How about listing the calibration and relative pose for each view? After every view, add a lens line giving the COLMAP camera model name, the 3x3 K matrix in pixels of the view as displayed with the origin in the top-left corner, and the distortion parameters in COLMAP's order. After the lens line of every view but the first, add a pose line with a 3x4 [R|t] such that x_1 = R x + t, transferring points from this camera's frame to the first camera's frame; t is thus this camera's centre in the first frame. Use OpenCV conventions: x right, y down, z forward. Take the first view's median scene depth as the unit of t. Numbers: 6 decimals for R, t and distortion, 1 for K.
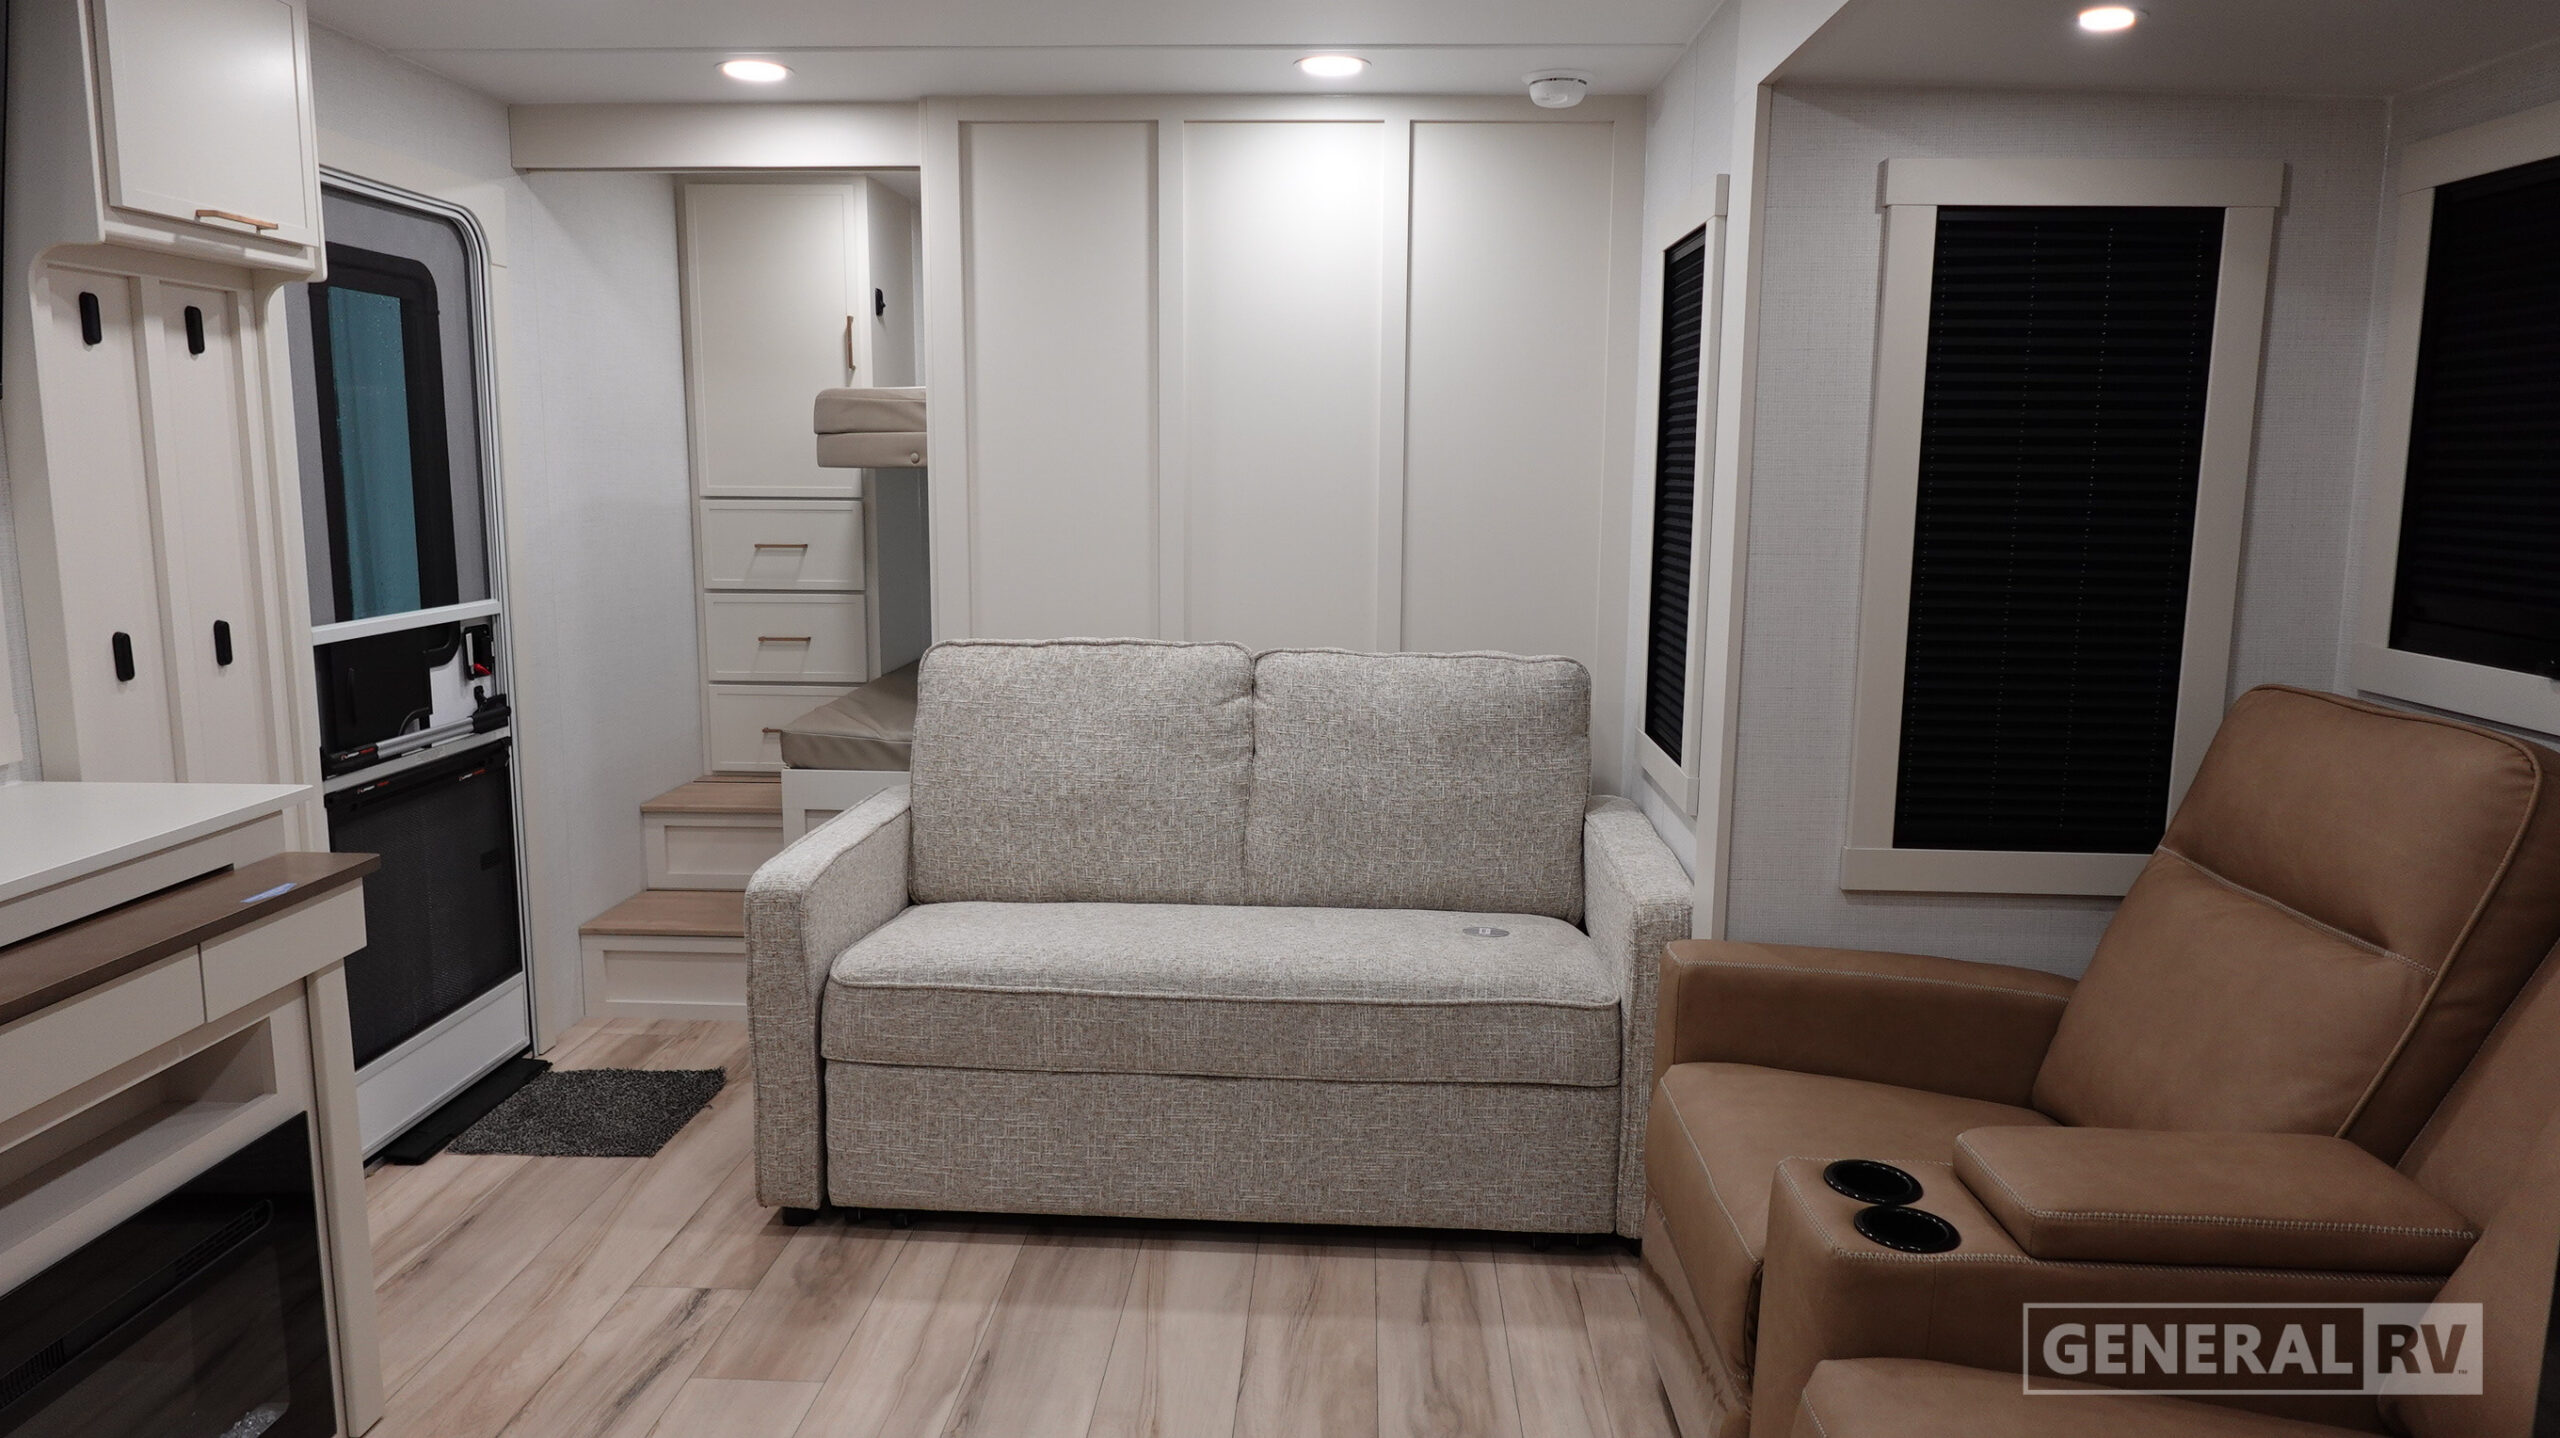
lens RADIAL K [[1645.4, 0, 1280.0], [0, 1645.4, 719.0], [0, 0, 1]] dist [-0.004952, 0.001329]
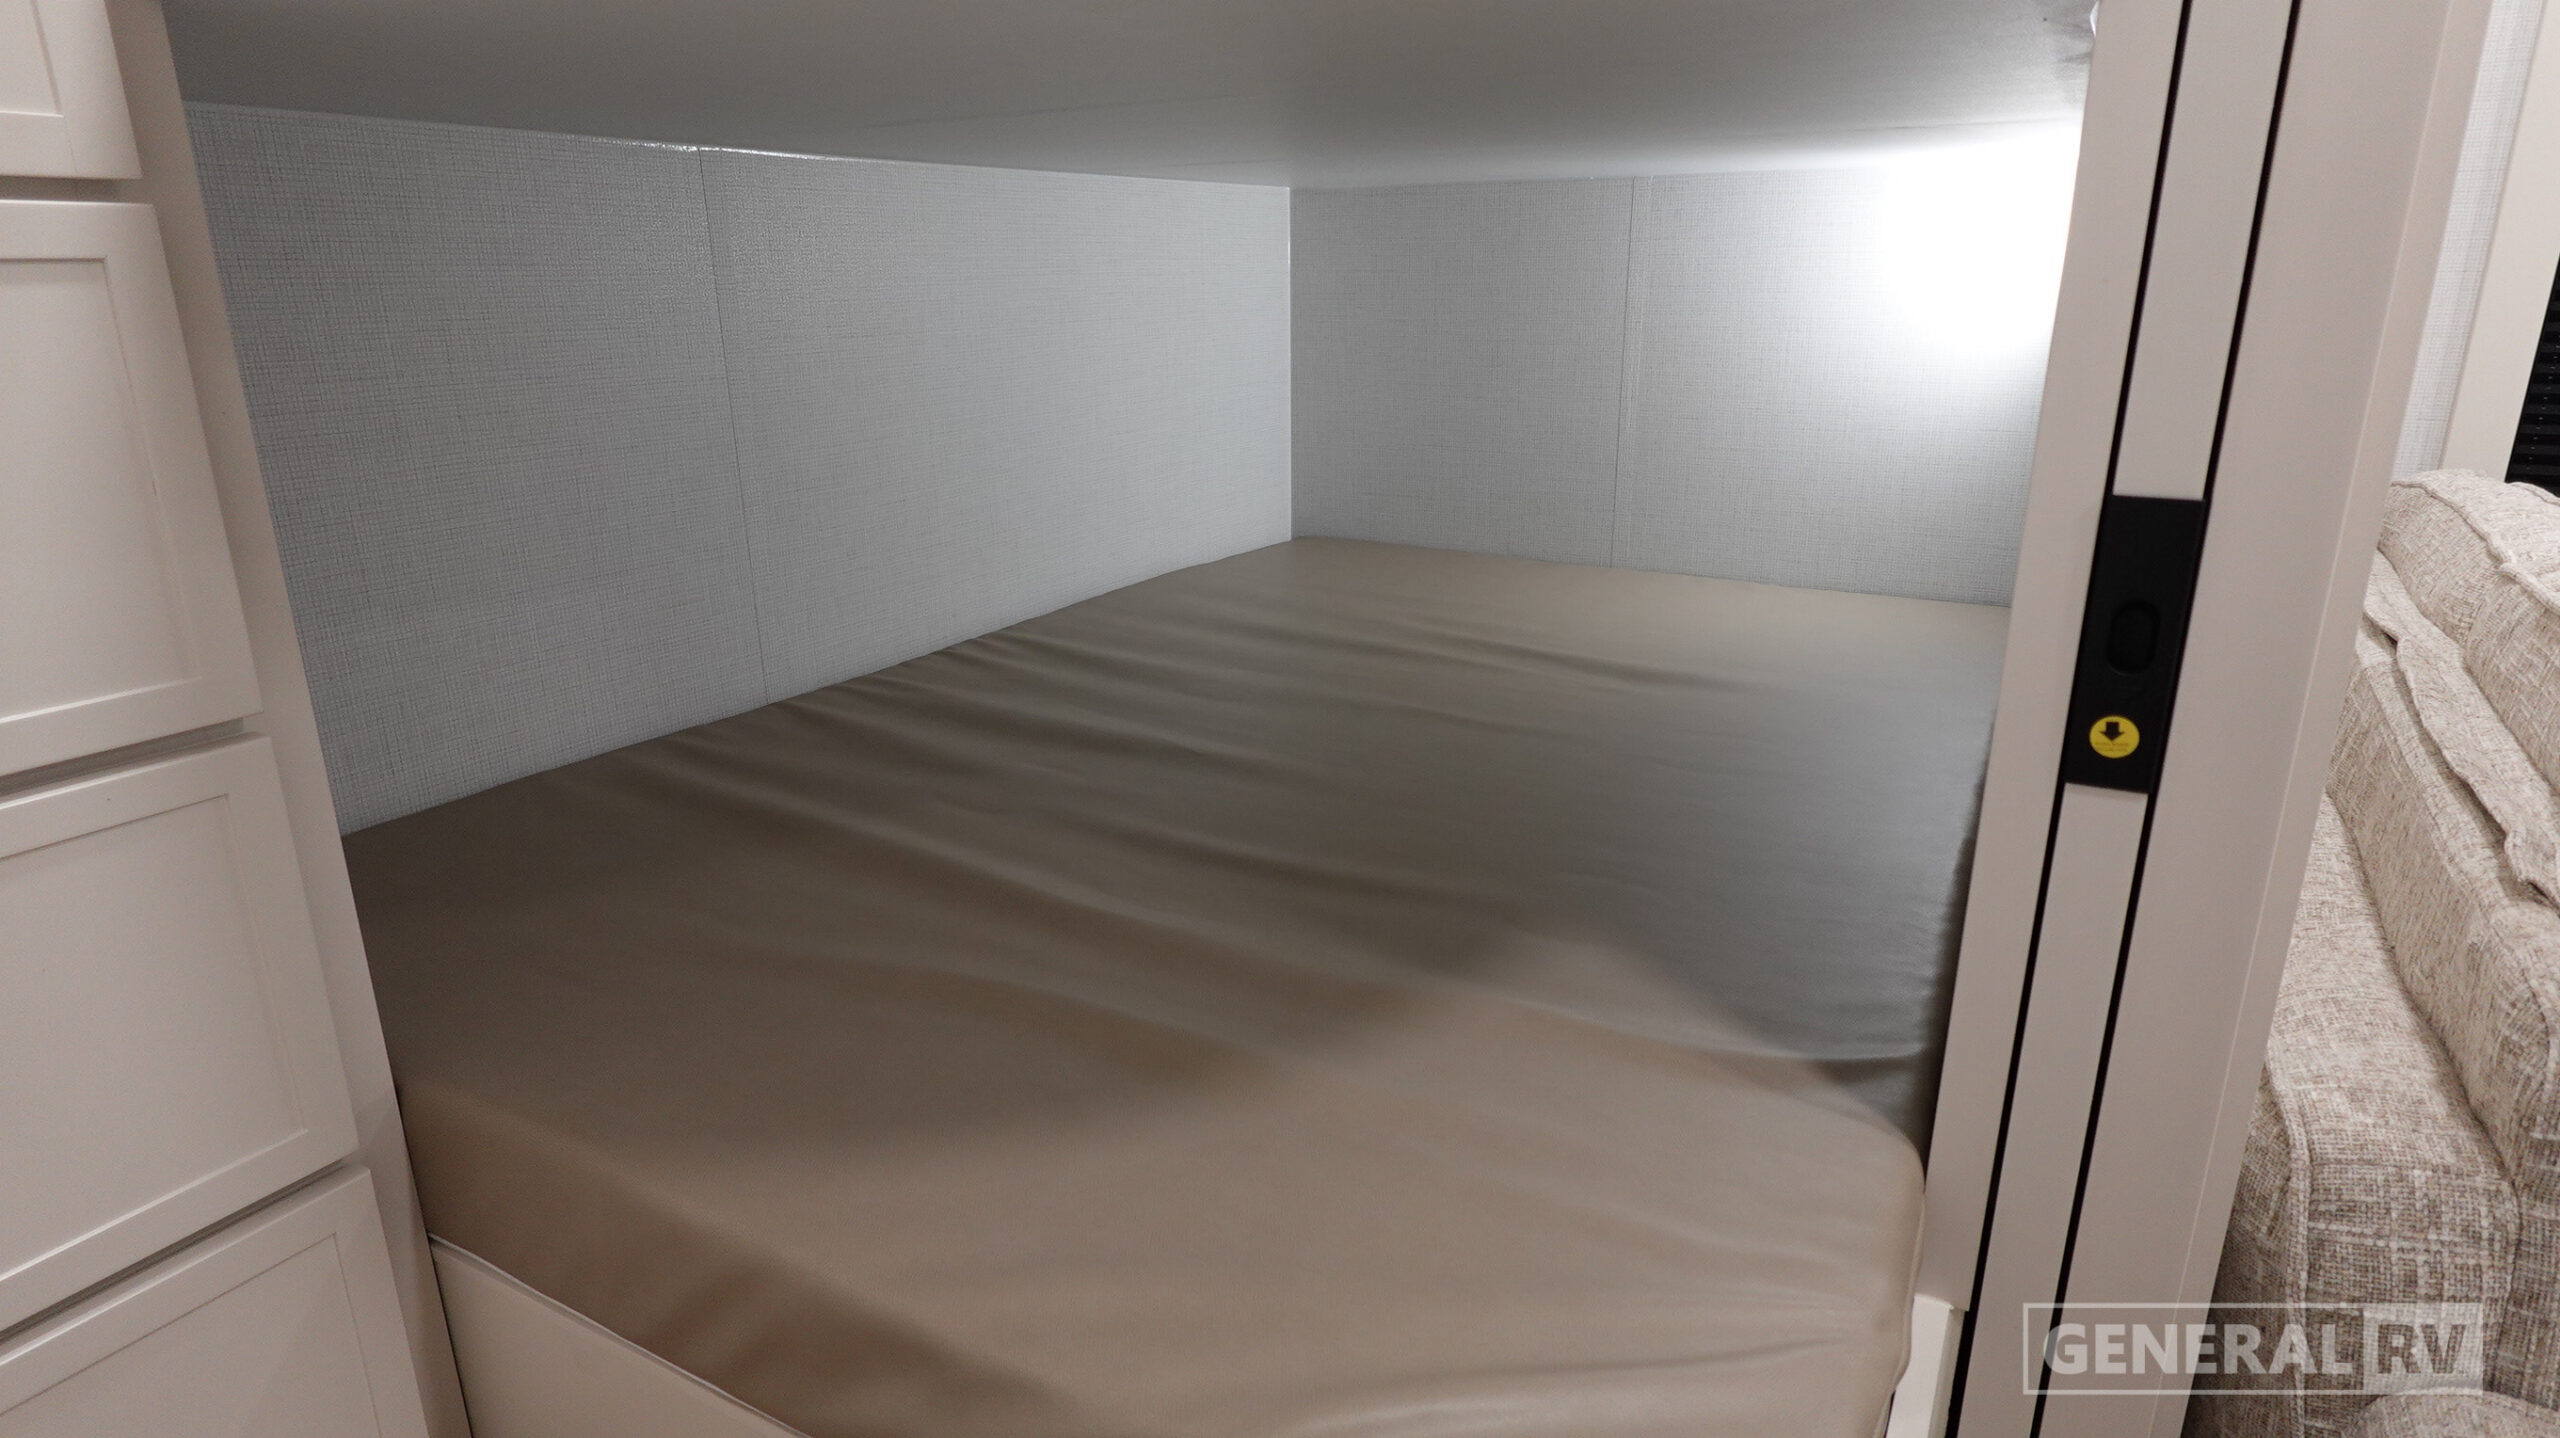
lens RADIAL K [[1457.9, 0, 1280.0], [0, 1457.9, 719.0], [0, 0, 1]] dist [-0.004527, -0.001618]
pose [[0.445950, -0.279737, 0.850221, -0.446872], [0.146377, 0.959911, 0.239050, -0.131196], [-0.883008, 0.017848, 0.469019, 1.081986]]
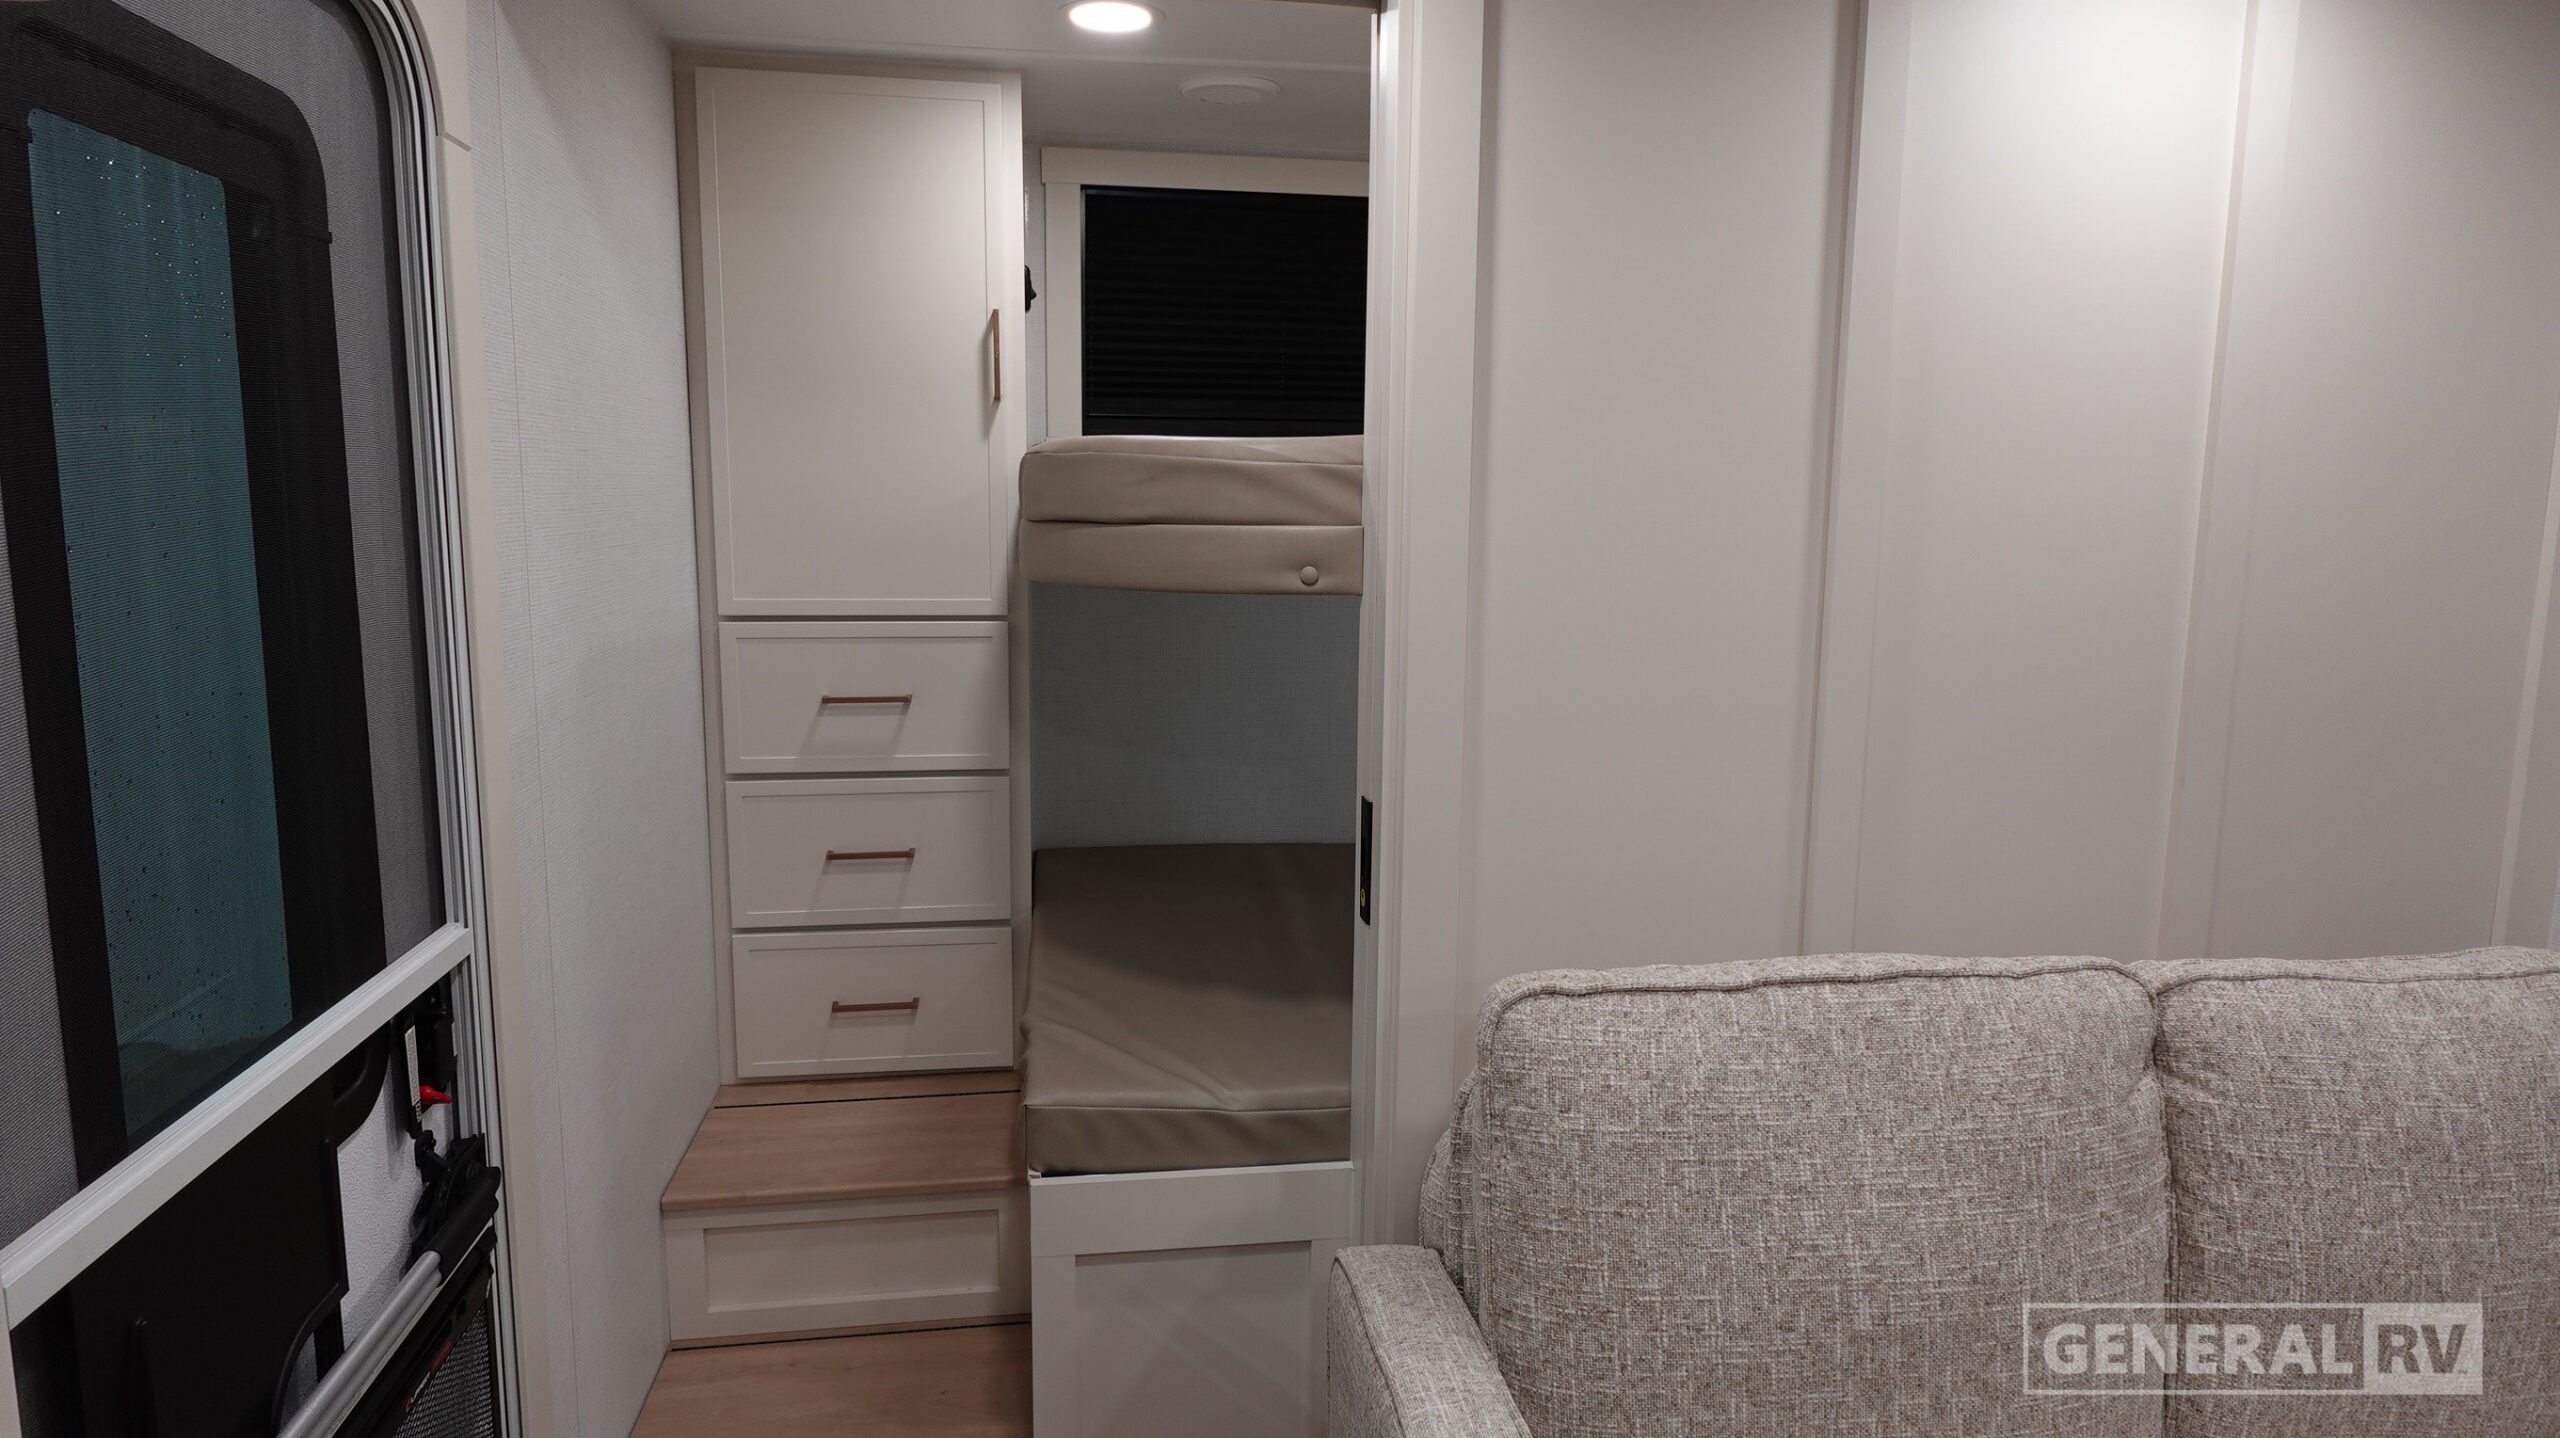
lens RADIAL K [[1497.4, 0, 1280.0], [0, 1497.4, 719.0], [0, 0, 1]] dist [-0.000759, 0.003629]
pose [[0.978349, -0.025352, 0.205405, -0.351792], [0.026679, 0.999637, -0.003691, -0.120493], [-0.205237, 0.009091, 0.978670, 0.582640]]
